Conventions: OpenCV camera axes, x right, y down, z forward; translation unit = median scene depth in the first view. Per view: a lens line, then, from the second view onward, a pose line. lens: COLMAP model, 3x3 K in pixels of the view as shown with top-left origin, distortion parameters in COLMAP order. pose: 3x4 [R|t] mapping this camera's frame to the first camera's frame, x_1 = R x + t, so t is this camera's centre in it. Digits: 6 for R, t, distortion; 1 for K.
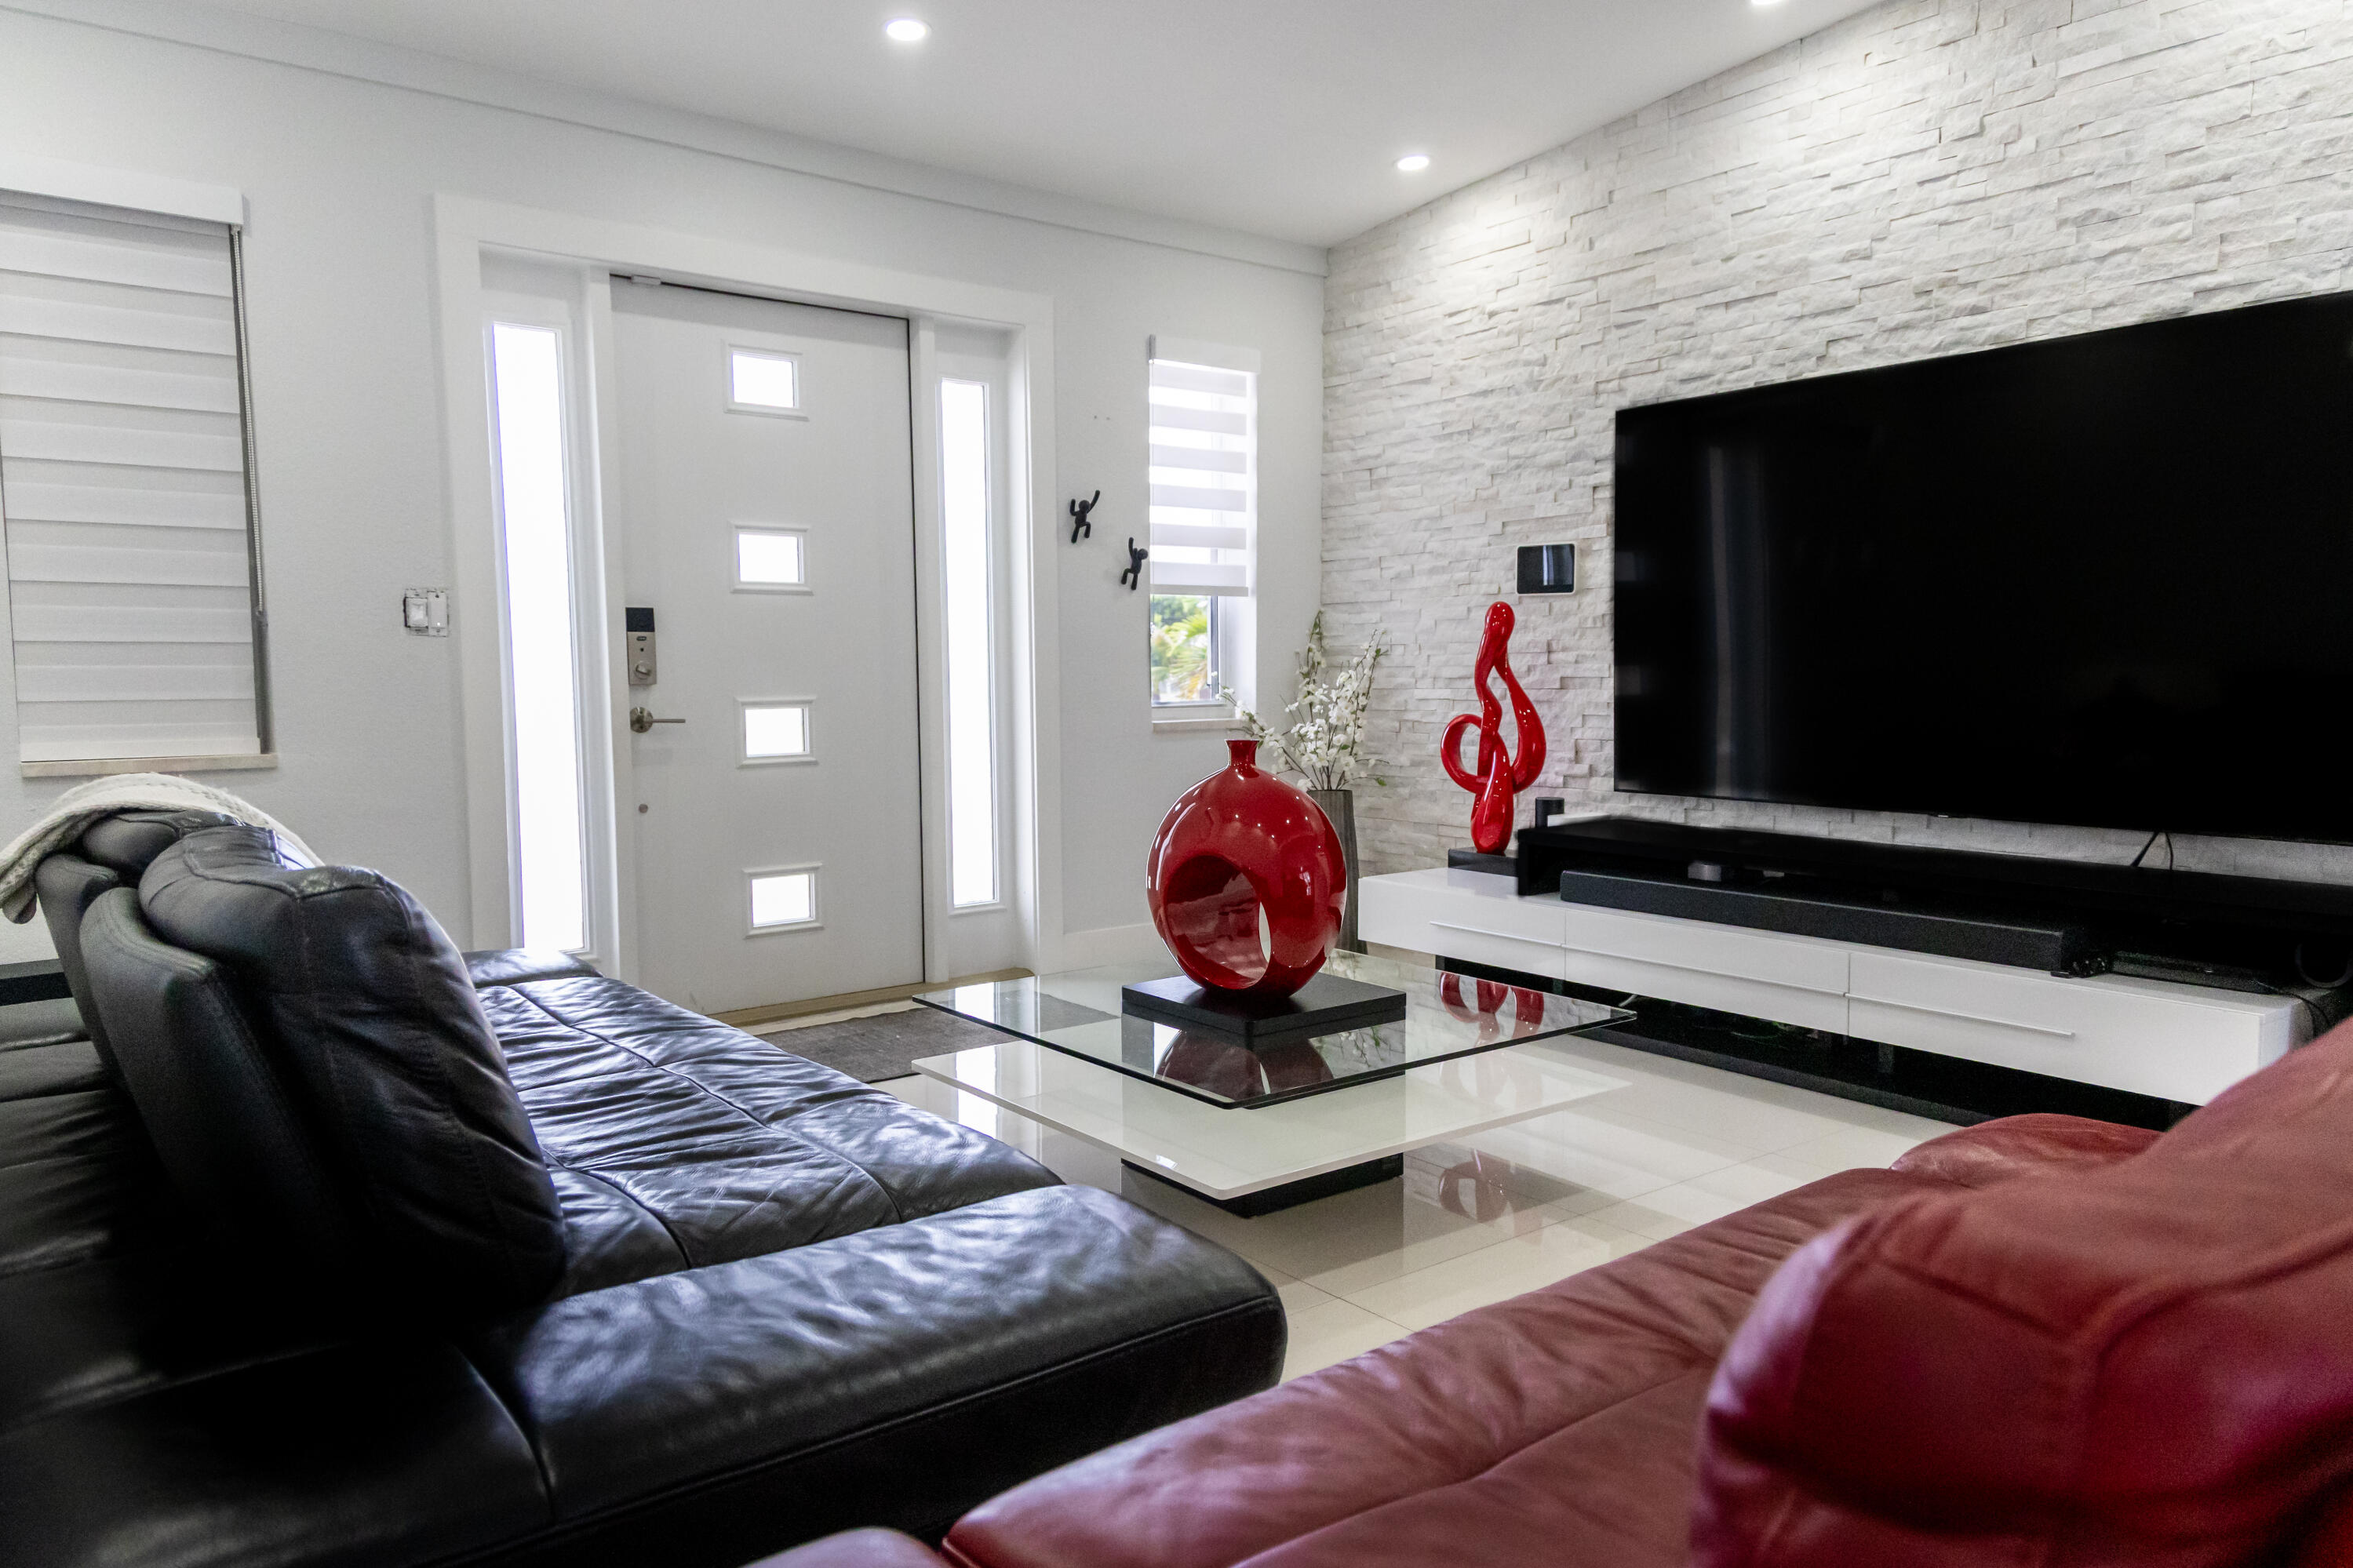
lens RADIAL K [[1555.7, 0, 1179.5], [0, 1555.7, 772.3], [0, 0, 1]] dist [0.090927, -0.060584]
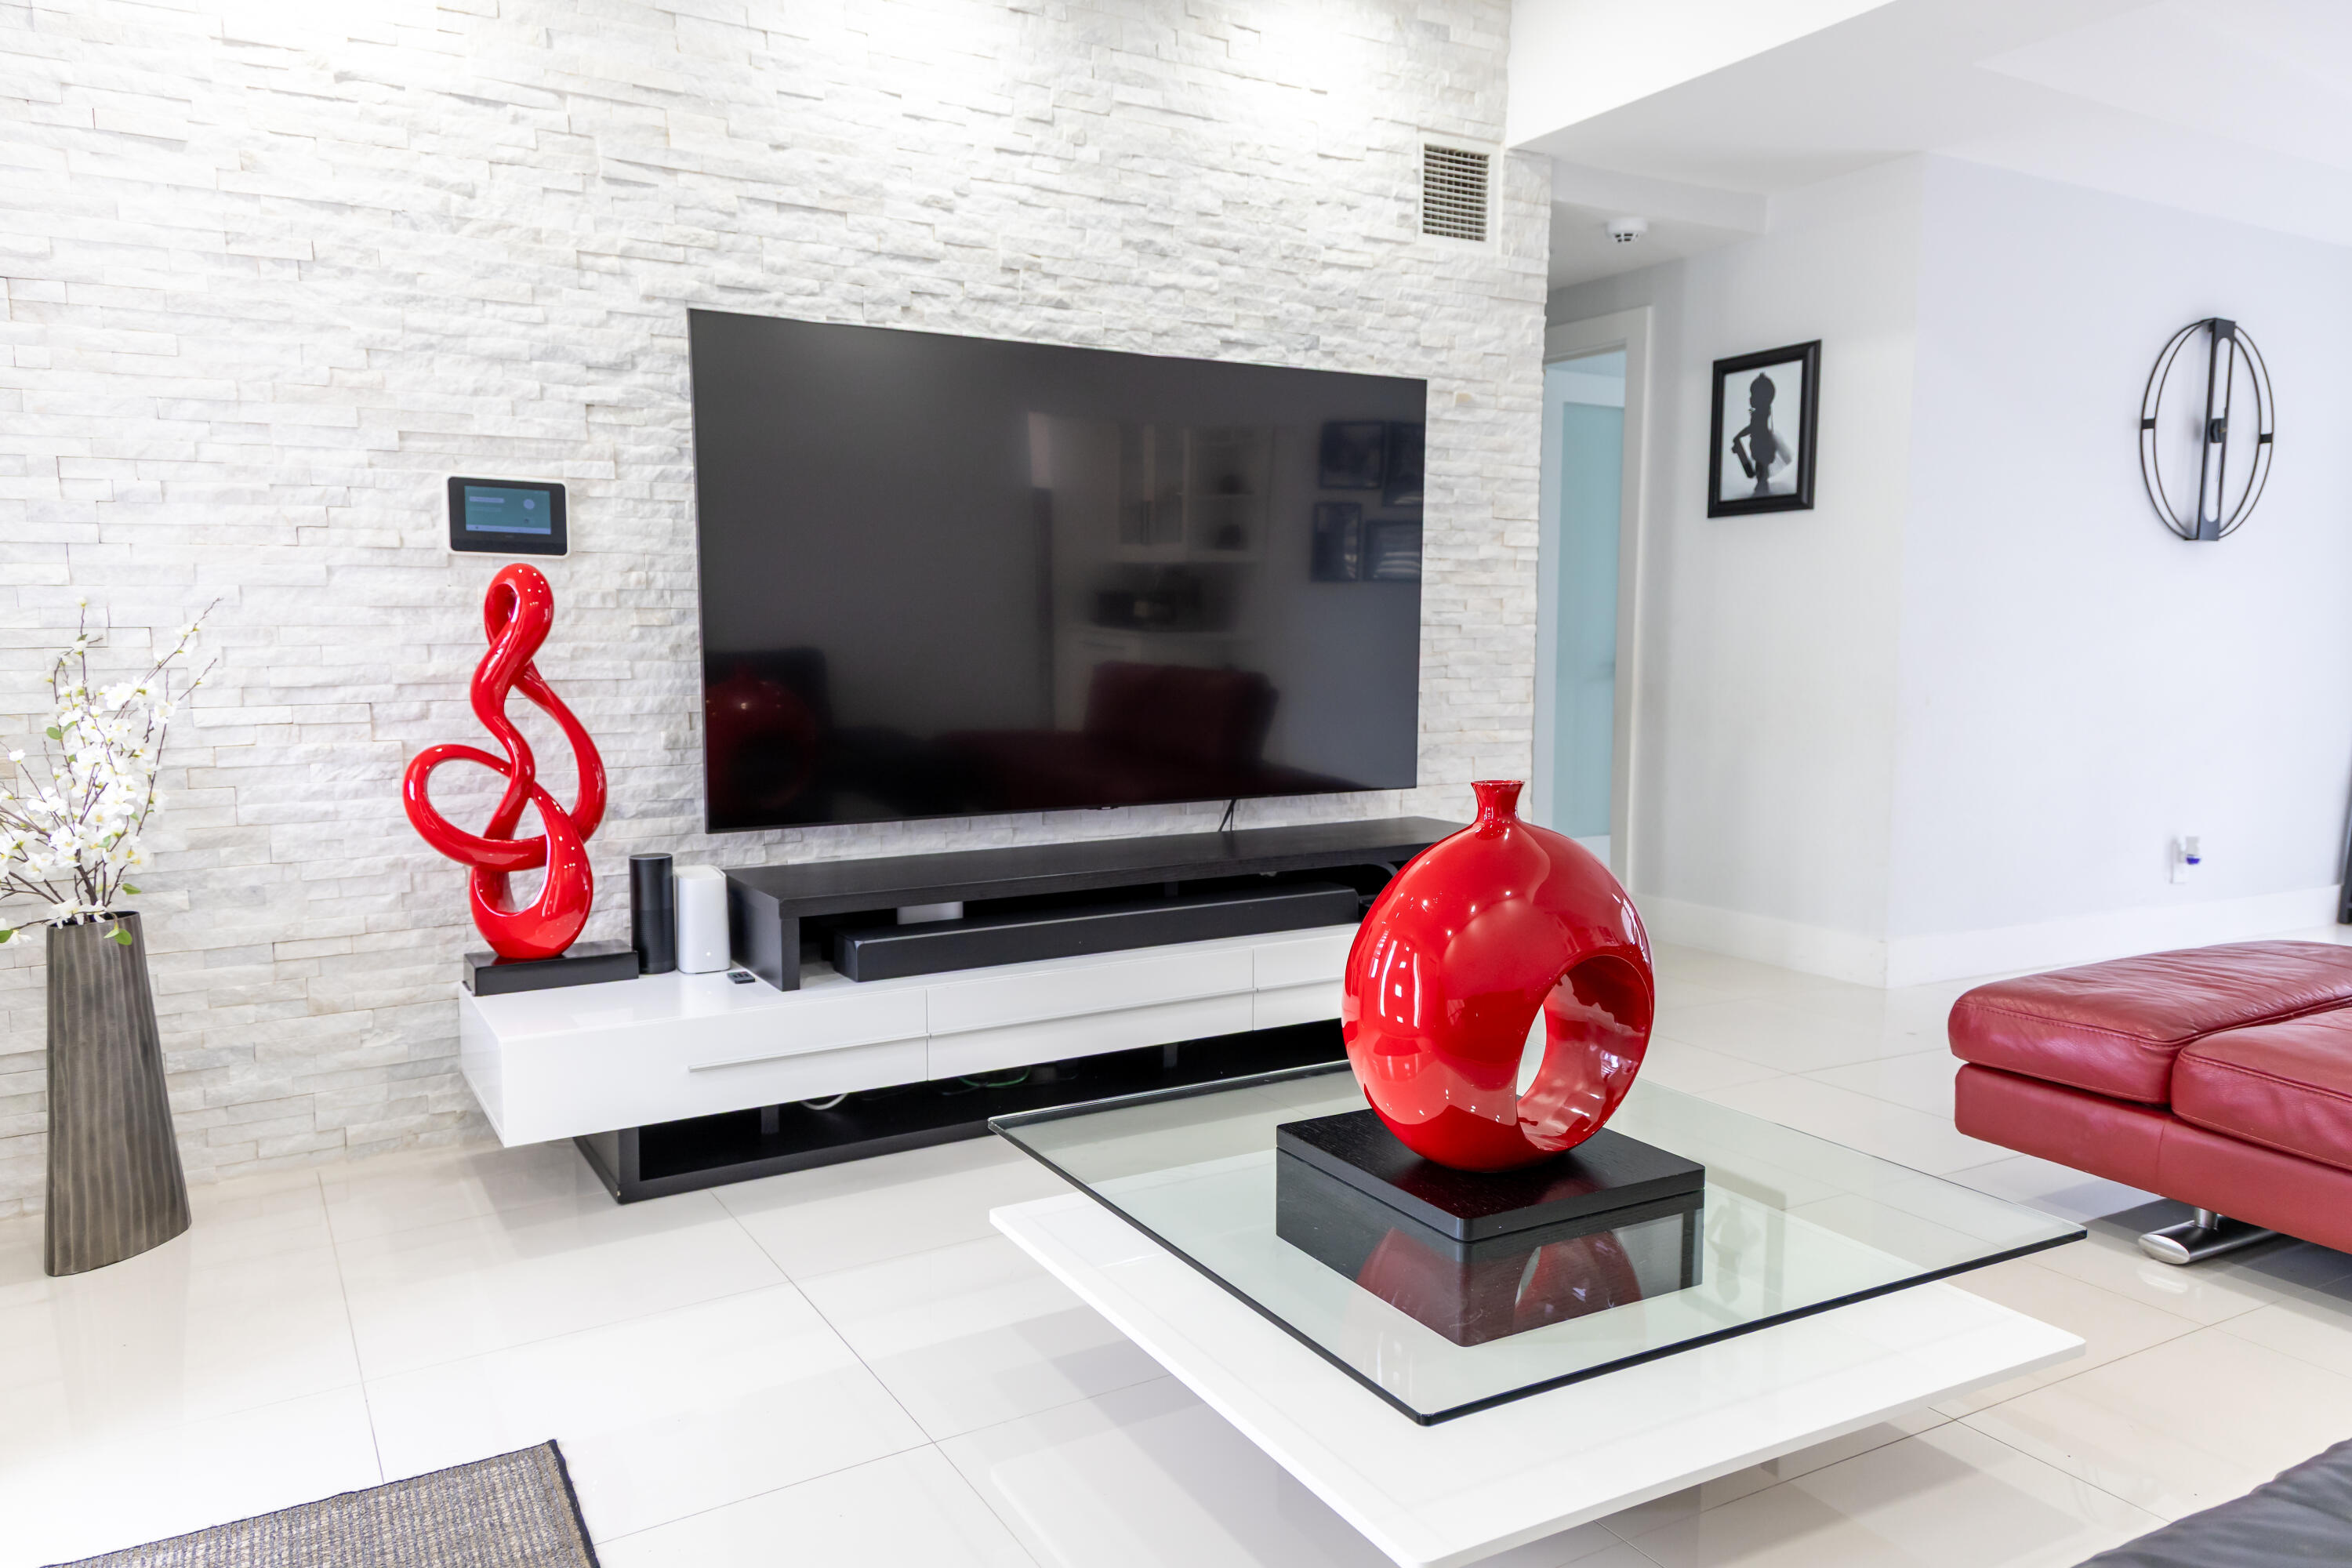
lens RADIAL K [[1555.2, 0, 1179.0], [0, 1555.2, 772.3], [0, 0, 1]] dist [0.090927, -0.060584]
pose [[0.152585, -0.086792, 0.984472, -0.385691], [0.072969, 0.994407, 0.076358, -0.053746], [-0.985593, 0.060185, 0.158065, 0.627885]]
